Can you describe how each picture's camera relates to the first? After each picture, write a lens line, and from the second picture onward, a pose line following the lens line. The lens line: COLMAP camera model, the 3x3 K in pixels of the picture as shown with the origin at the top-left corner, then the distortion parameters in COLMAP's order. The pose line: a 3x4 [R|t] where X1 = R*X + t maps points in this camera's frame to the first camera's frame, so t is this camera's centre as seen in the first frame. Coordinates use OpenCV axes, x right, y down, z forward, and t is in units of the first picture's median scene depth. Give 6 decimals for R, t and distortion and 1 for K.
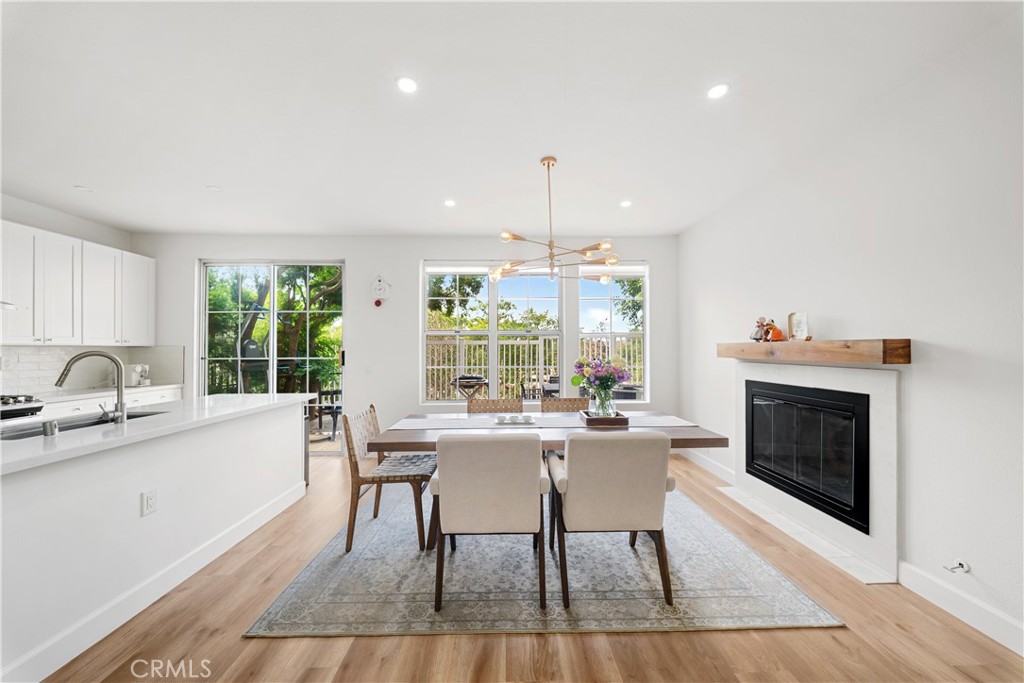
lens RADIAL K [[366.0, 0, 510.1], [0, 366.0, 347.2], [0, 0, 1]] dist [-0.001767, -0.000228]
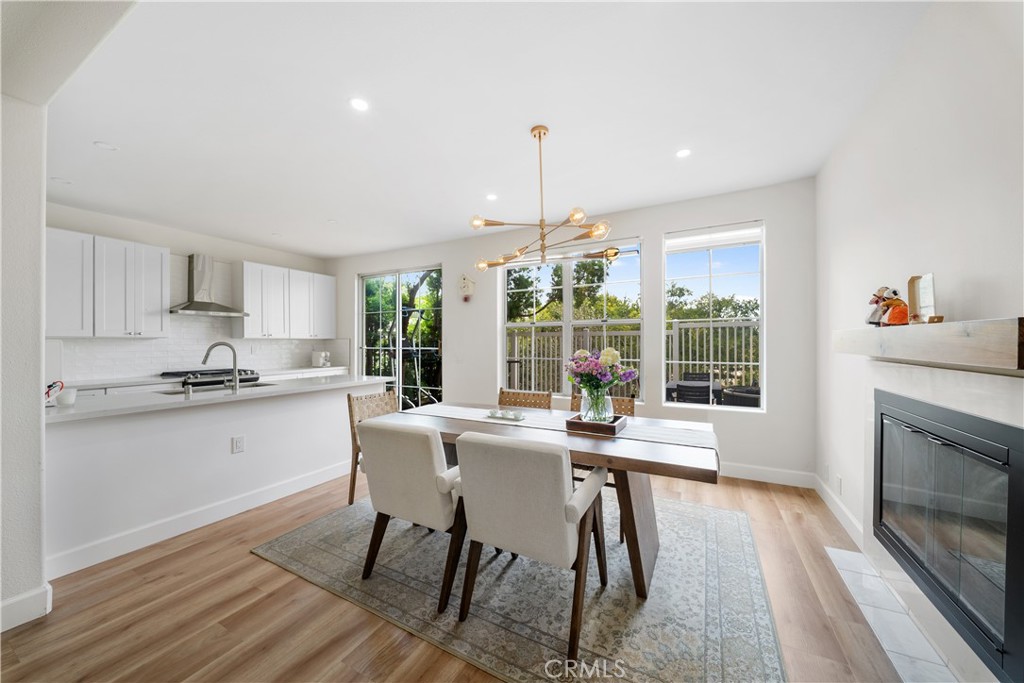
lens RADIAL K [[361.3, 0, 513.3], [0, 361.3, 343.2], [0, 0, 1]] dist [-0.002135, -0.000329]
pose [[0.872533, 0.001310, -0.488553, 0.315380], [0.005056, 0.999919, 0.011711, 0.000998], [0.488528, -0.012689, 0.872456, 0.123675]]
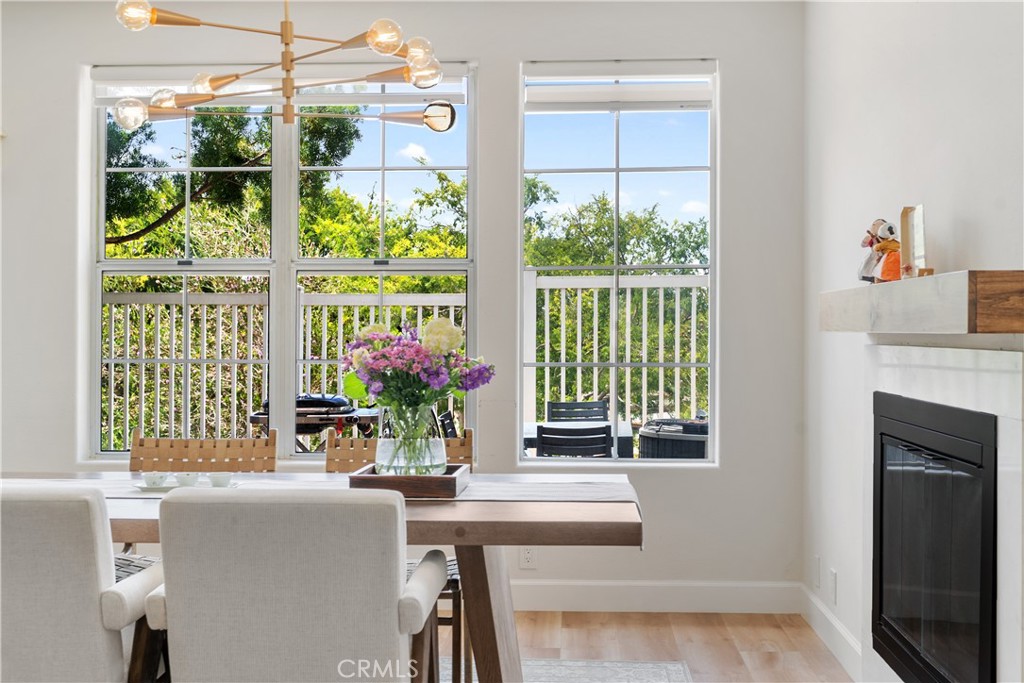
lens RADIAL K [[1175.4, 0, 512.0], [0, 1175.4, 341.5], [0, 0, 1]] dist [0.014796, 0.028442]
pose [[0.996717, 0.006584, -0.080695, 0.296031], [-0.005384, 0.999872, 0.015069, 0.017811], [0.080784, -0.014585, 0.996625, -0.148220]]
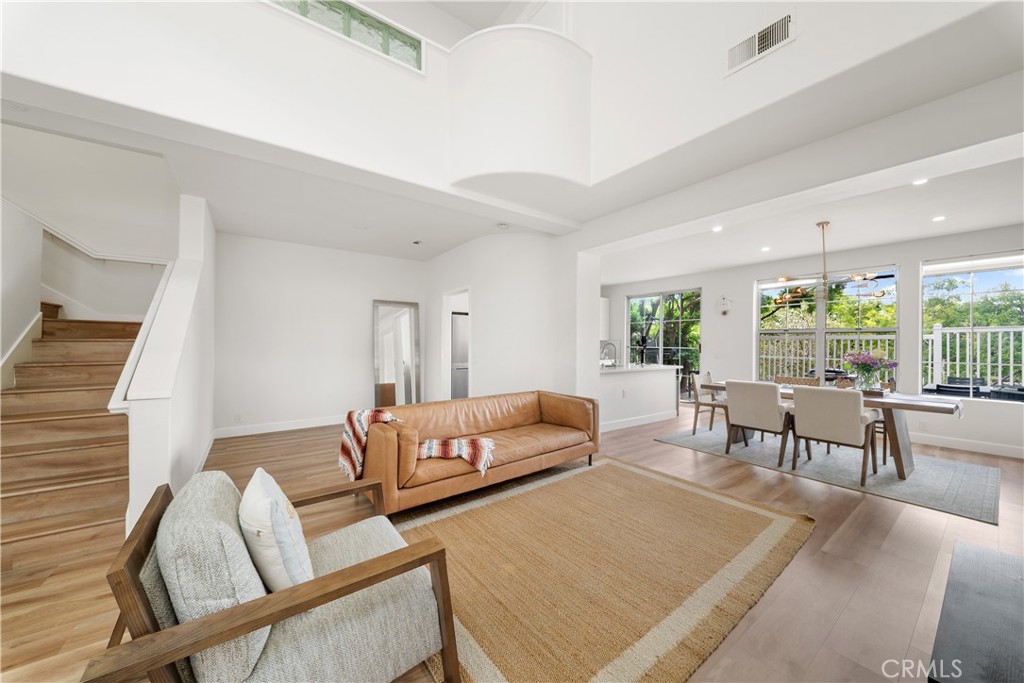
lens RADIAL K [[366.6, 0, 500.0], [0, 366.6, 339.5], [0, 0, 1]] dist [-0.014593, -0.000185]
pose [[0.555837, 0.003772, -0.831283, 0.409622], [-0.005217, 0.999986, 0.001049, -0.005933], [0.831275, 0.003754, 0.555849, -0.660687]]
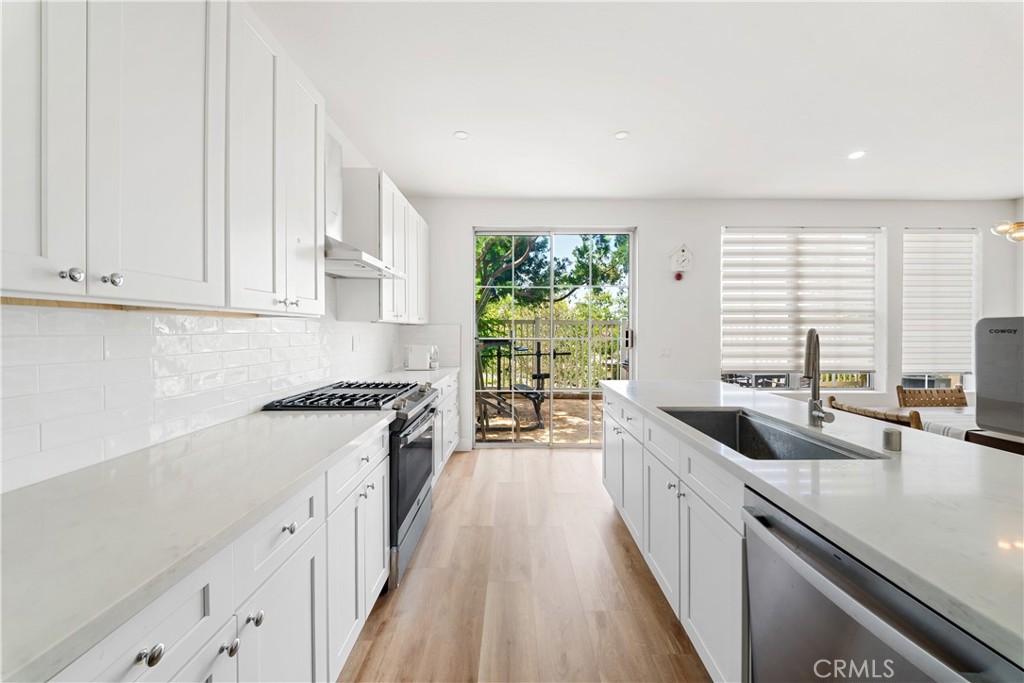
lens RADIAL K [[361.3, 0, 513.3], [0, 361.3, 343.2], [0, 0, 1]] dist [-0.002135, -0.000329]
pose [[0.999954, 0.001189, -0.009466, -0.790878], [-0.000792, 0.999123, 0.041858, 0.005898], [0.009508, -0.041849, 0.999079, 0.117345]]
